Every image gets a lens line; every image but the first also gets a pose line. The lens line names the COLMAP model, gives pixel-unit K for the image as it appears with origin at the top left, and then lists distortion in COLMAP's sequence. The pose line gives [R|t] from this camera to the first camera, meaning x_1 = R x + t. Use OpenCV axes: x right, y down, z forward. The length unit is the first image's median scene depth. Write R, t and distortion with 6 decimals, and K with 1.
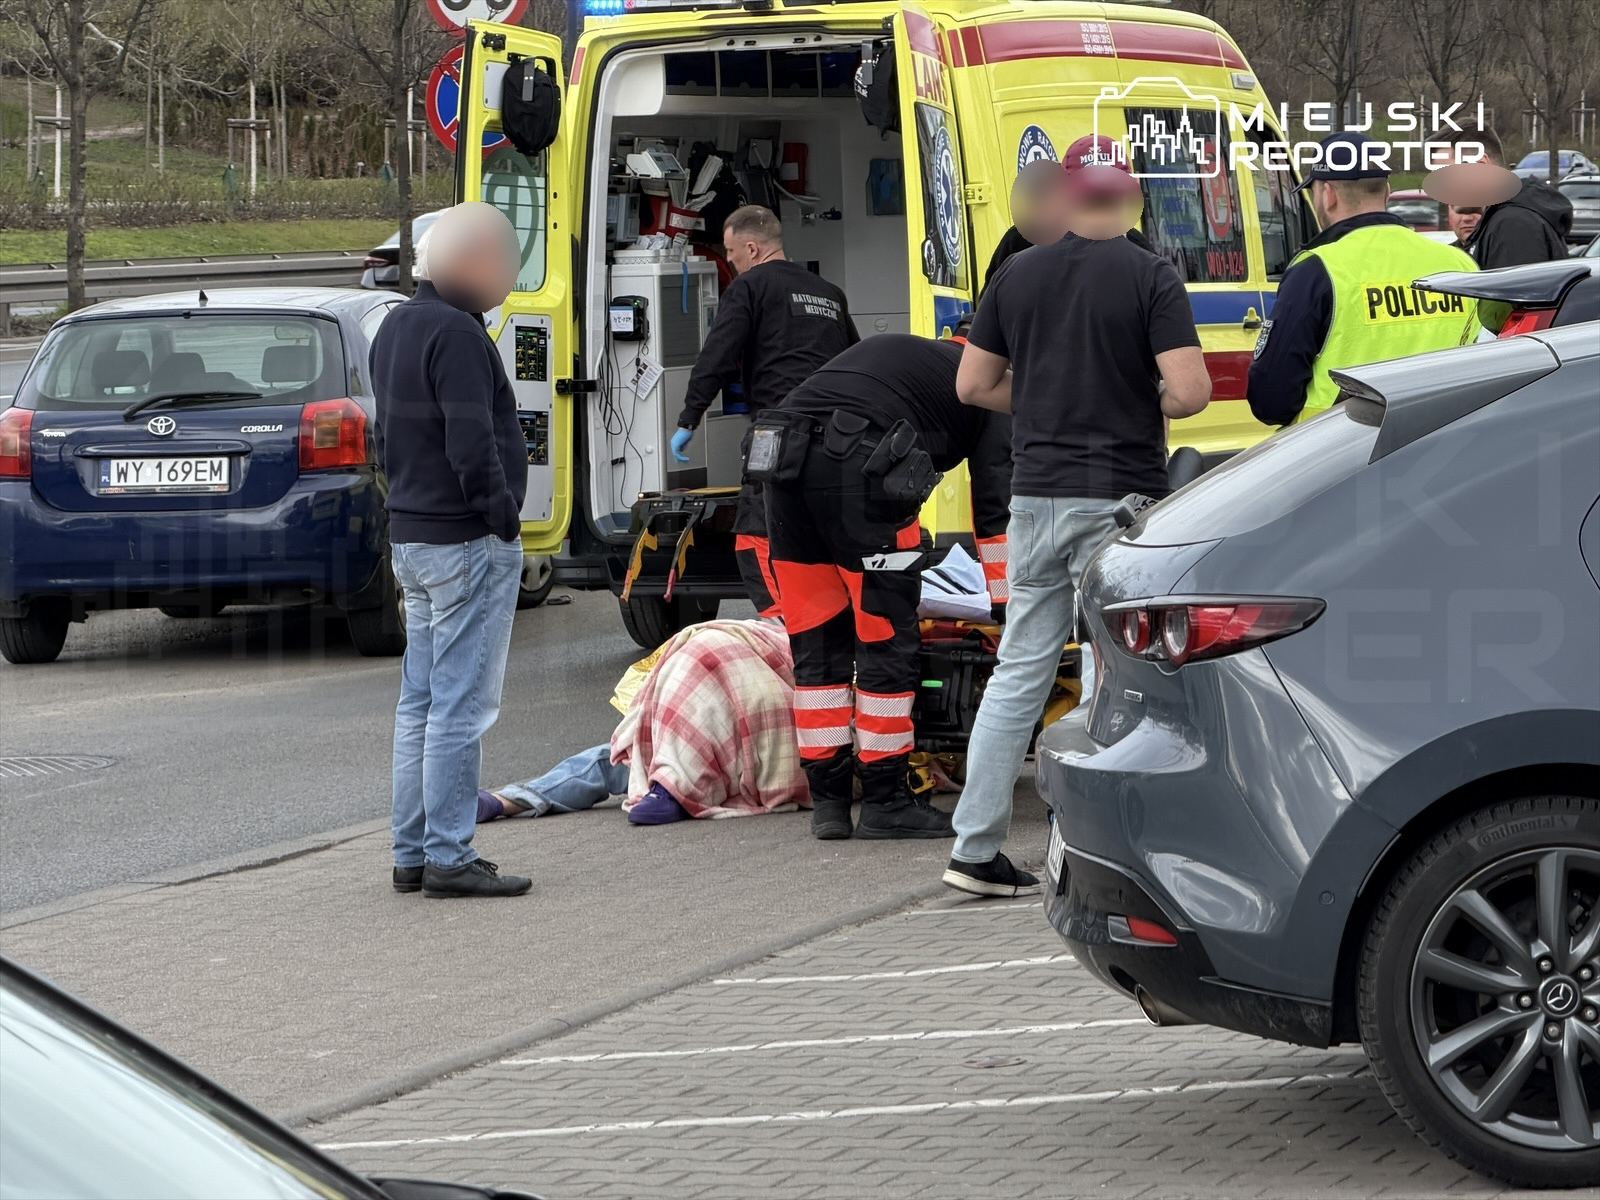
lens RADIAL K [[5676.8, 0, 800.0], [0, 5676.8, 600.0], [0, 0, 1]] dist [0.004238, 0.220444]
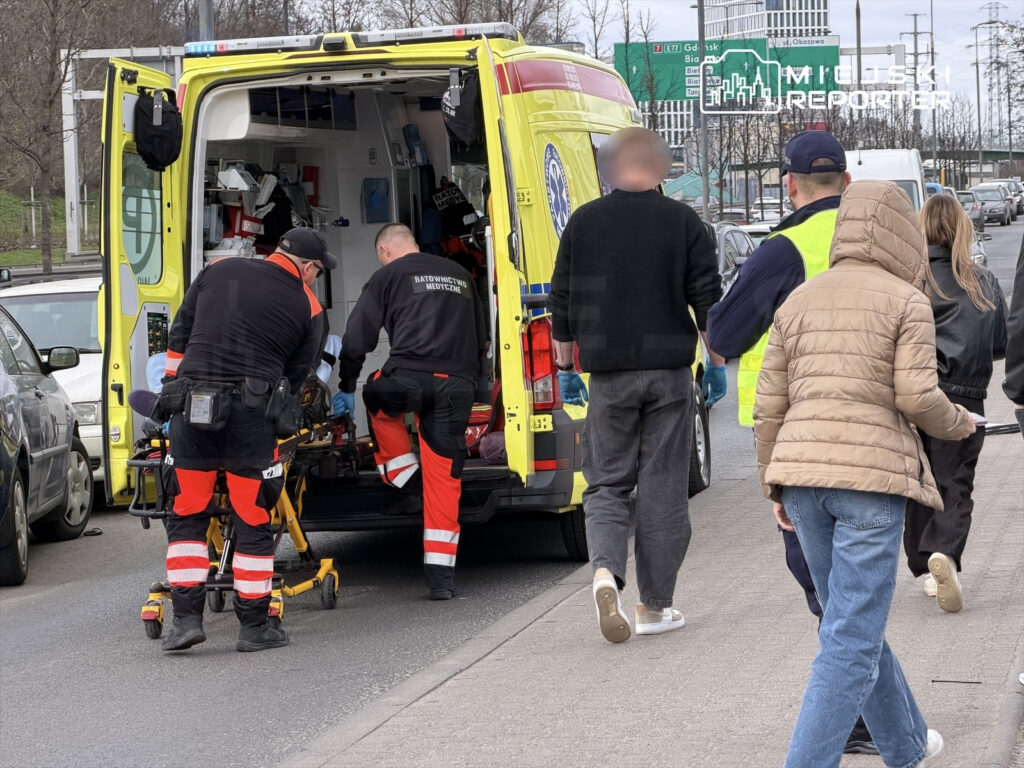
lens RADIAL K [[3633.2, 0, 512.0], [0, 3633.2, 384.0], [0, 0, 1]] dist [0.004238, 0.220444]
pose [[0.988960, -0.022757, 0.146426, -0.083924], [0.027355, 0.999192, -0.029461, -0.008017], [-0.145637, 0.033141, 0.988783, 0.219328]]
